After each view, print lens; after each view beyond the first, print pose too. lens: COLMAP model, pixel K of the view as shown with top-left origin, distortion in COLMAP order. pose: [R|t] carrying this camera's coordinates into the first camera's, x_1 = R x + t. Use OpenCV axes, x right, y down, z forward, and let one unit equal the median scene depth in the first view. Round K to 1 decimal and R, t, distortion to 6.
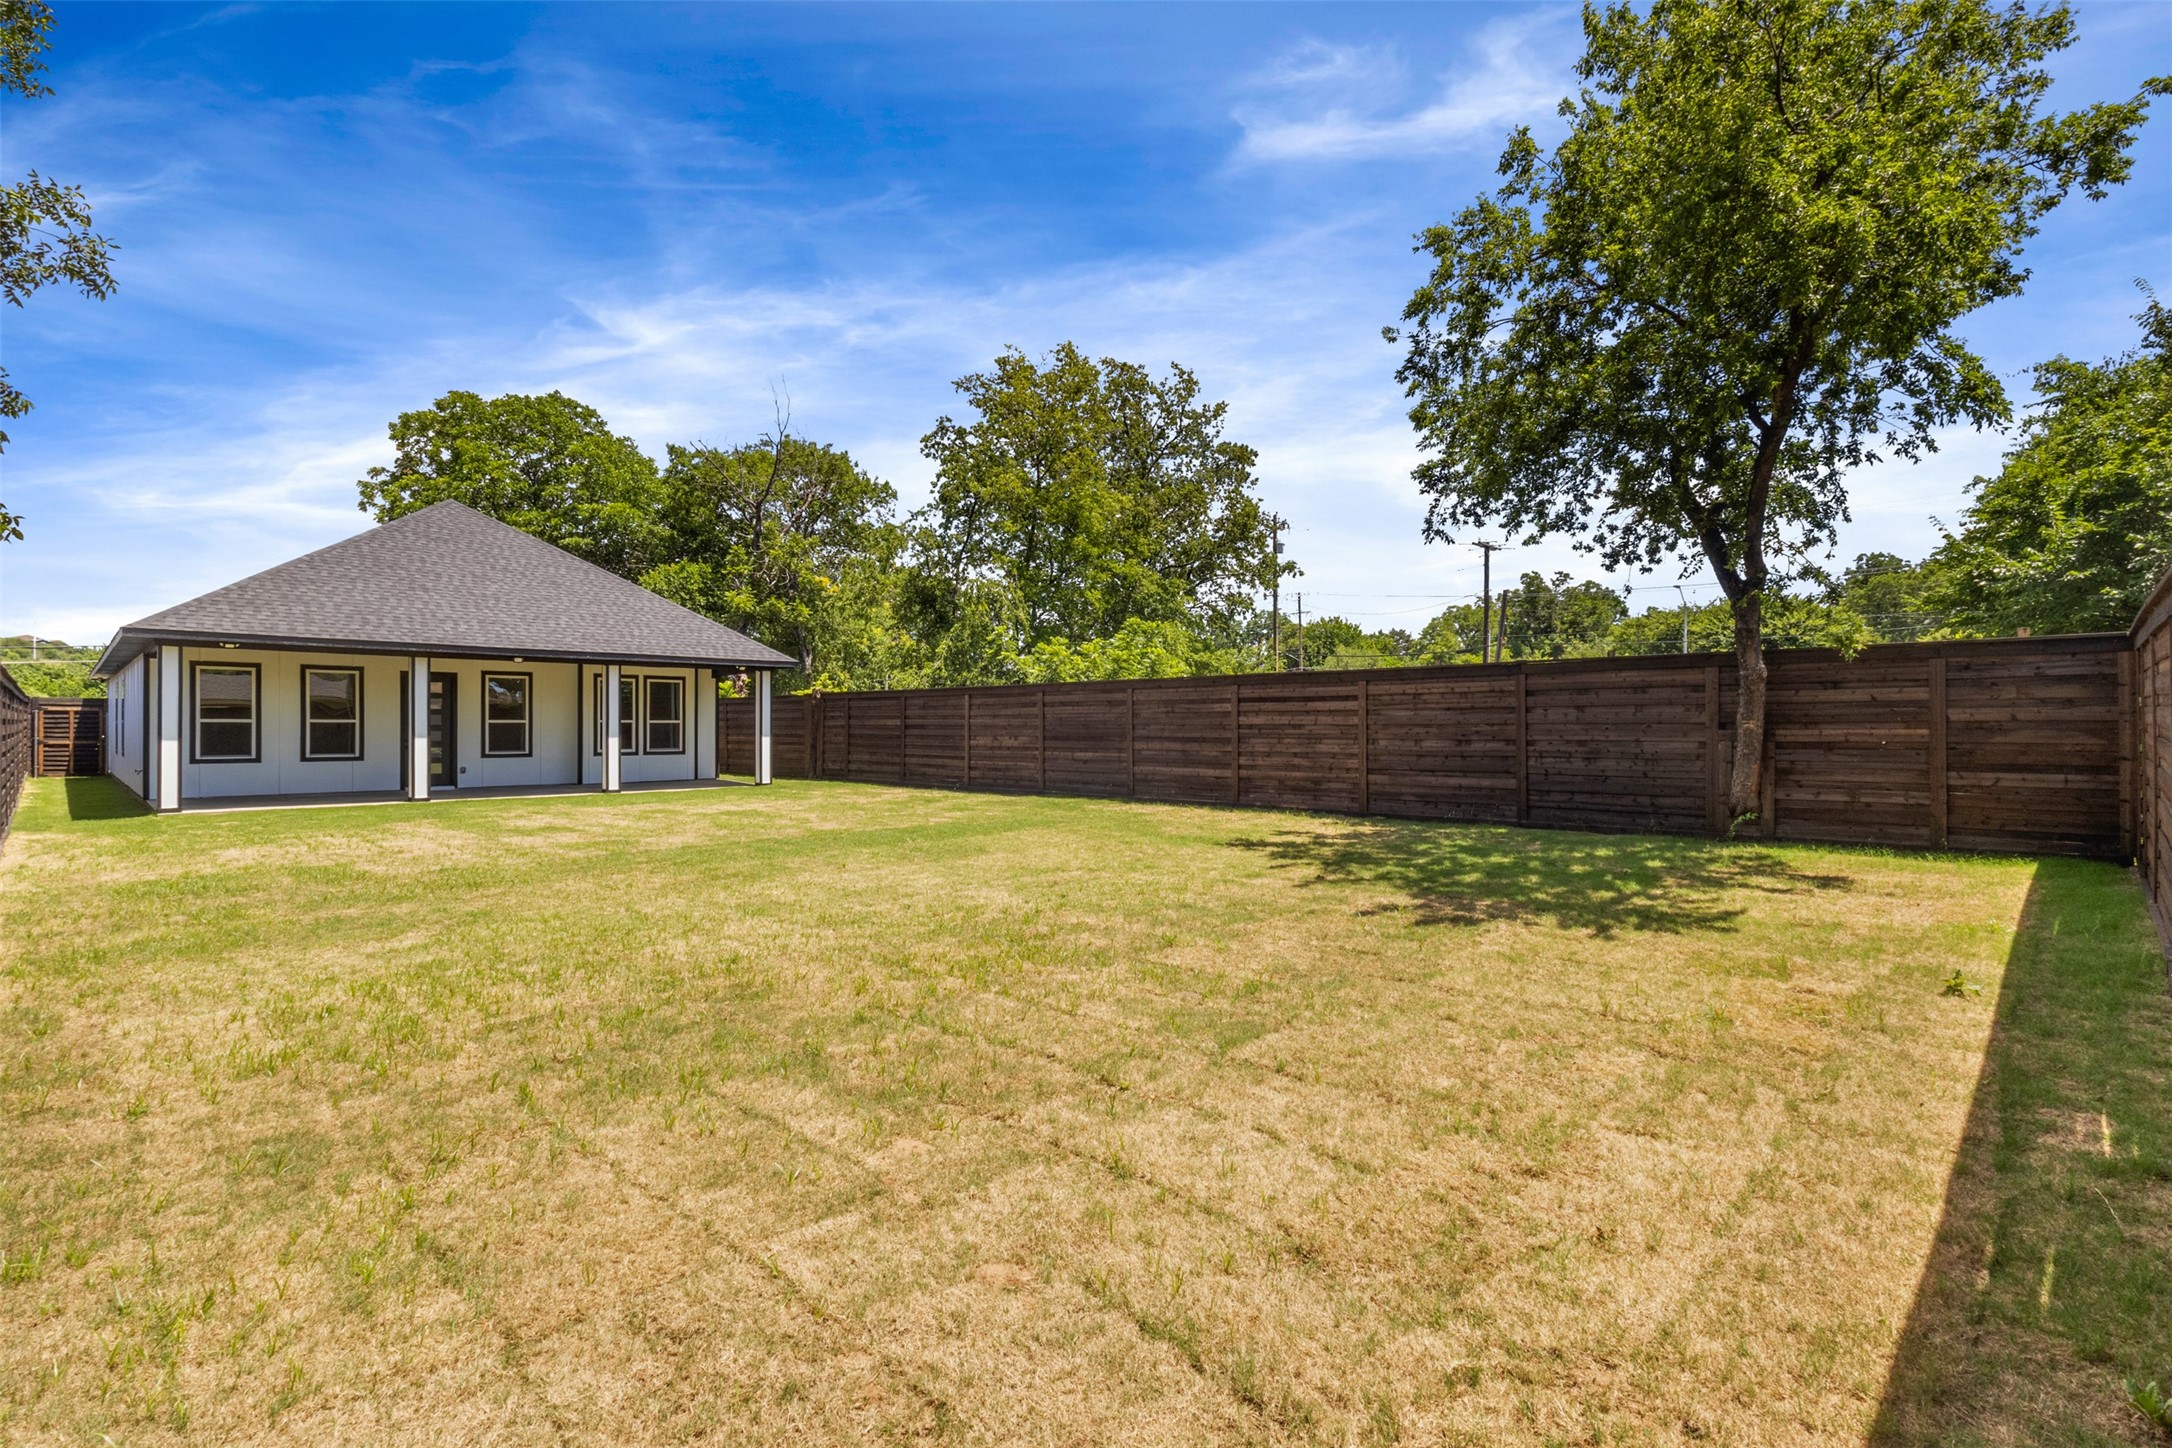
lens RADIAL K [[1031.7, 0, 1086.0], [0, 1031.7, 724.0], [0, 0, 1]] dist [0.001696, 0.000548]
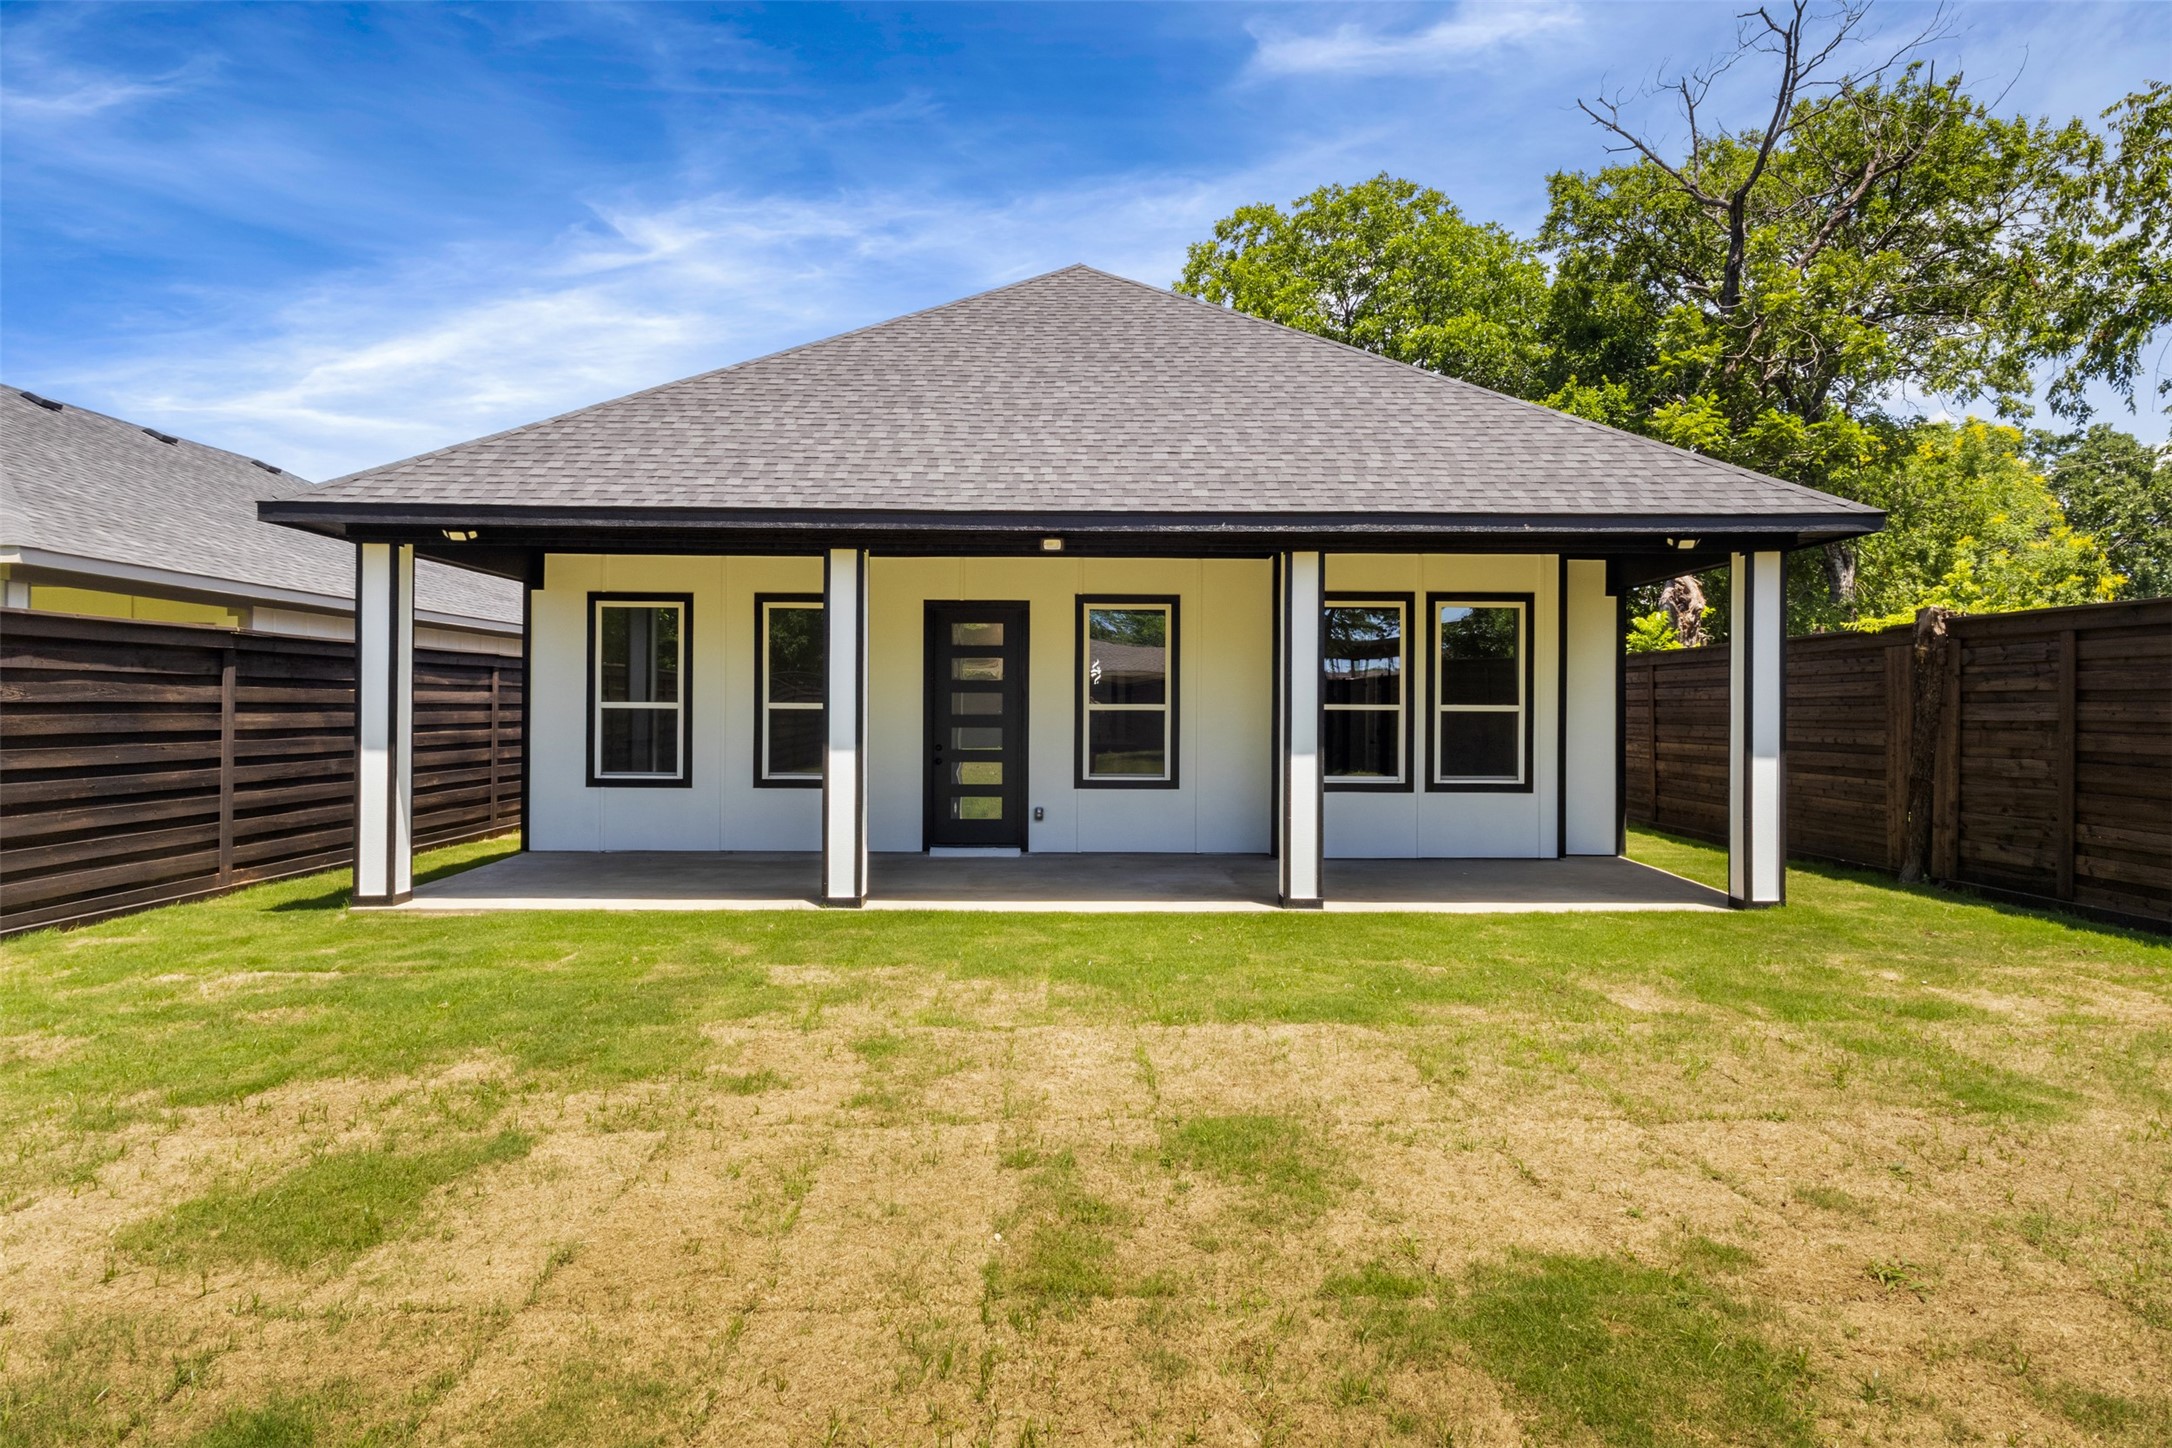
lens RADIAL K [[1214.8, 0, 1086.0], [0, 1214.8, 724.0], [0, 0, 1]] dist [-0.005099, -0.001475]
pose [[0.701081, 0.013243, -0.712959, -0.182286], [-0.002750, 0.999870, 0.015869, -0.003327], [0.713077, -0.009165, 0.701026, 0.564257]]
